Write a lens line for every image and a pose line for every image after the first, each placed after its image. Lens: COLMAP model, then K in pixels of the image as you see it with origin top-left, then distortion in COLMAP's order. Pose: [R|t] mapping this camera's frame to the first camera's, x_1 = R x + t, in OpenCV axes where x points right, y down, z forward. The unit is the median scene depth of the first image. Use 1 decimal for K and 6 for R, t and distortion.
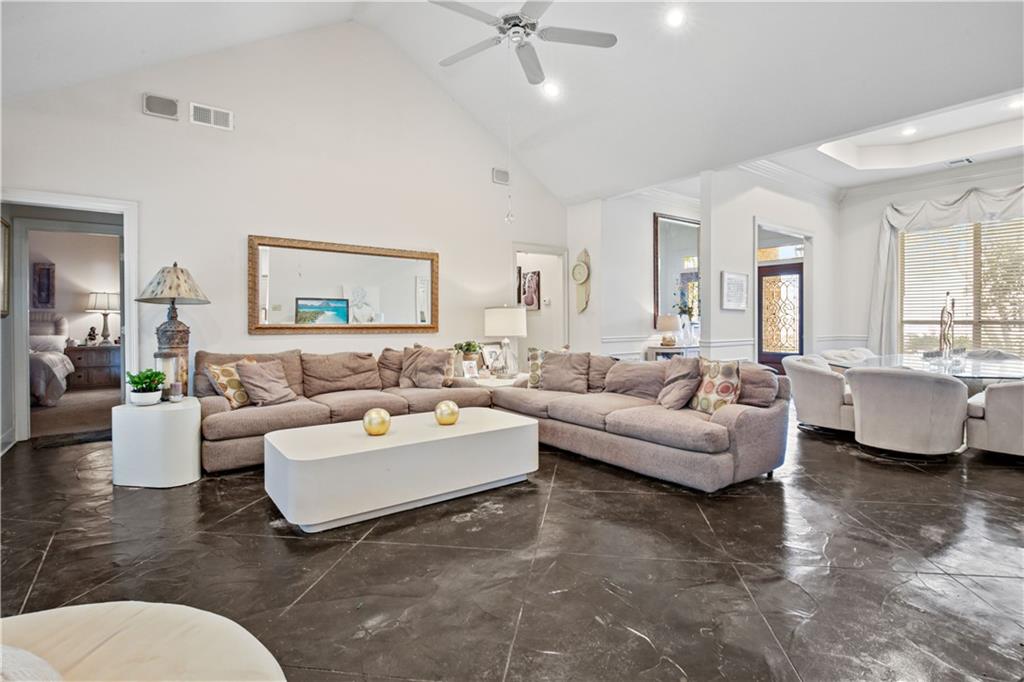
lens RADIAL K [[502.0, 0, 515.8], [0, 502.0, 324.6], [0, 0, 1]] dist [-0.000109, -0.000047]
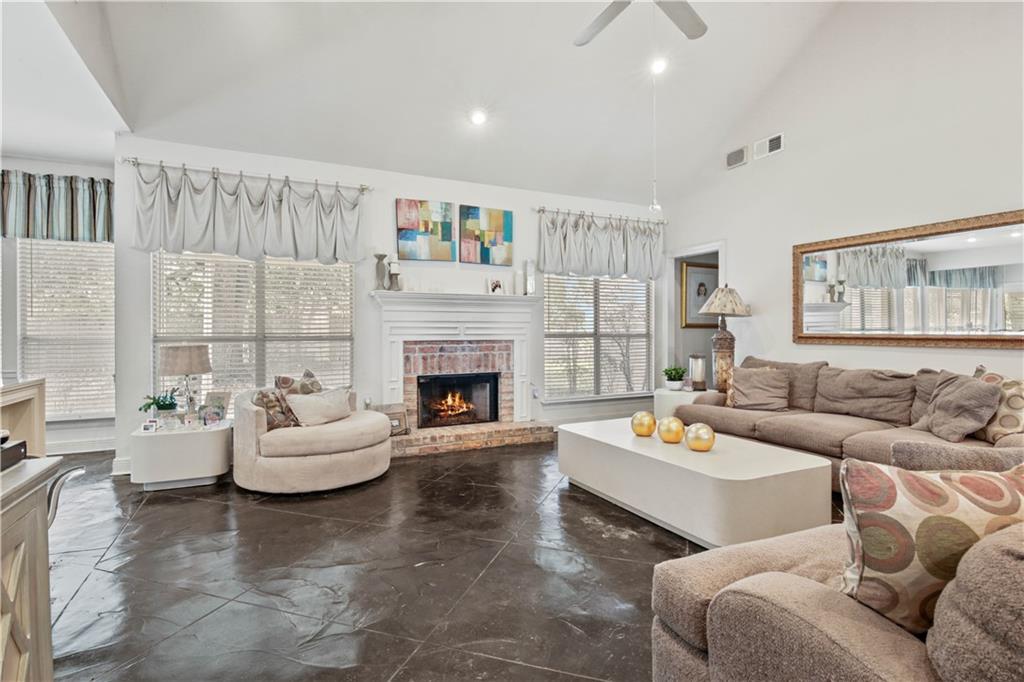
lens RADIAL K [[494.7, 0, 512.0], [0, 494.7, 341.0], [0, 0, 1]] dist [-0.000578, -0.000106]
pose [[-0.190713, 0.019045, -0.981461, 0.621904], [-0.005091, 0.999779, 0.020389, -0.002871], [0.981633, 0.008885, -0.190574, 0.698778]]
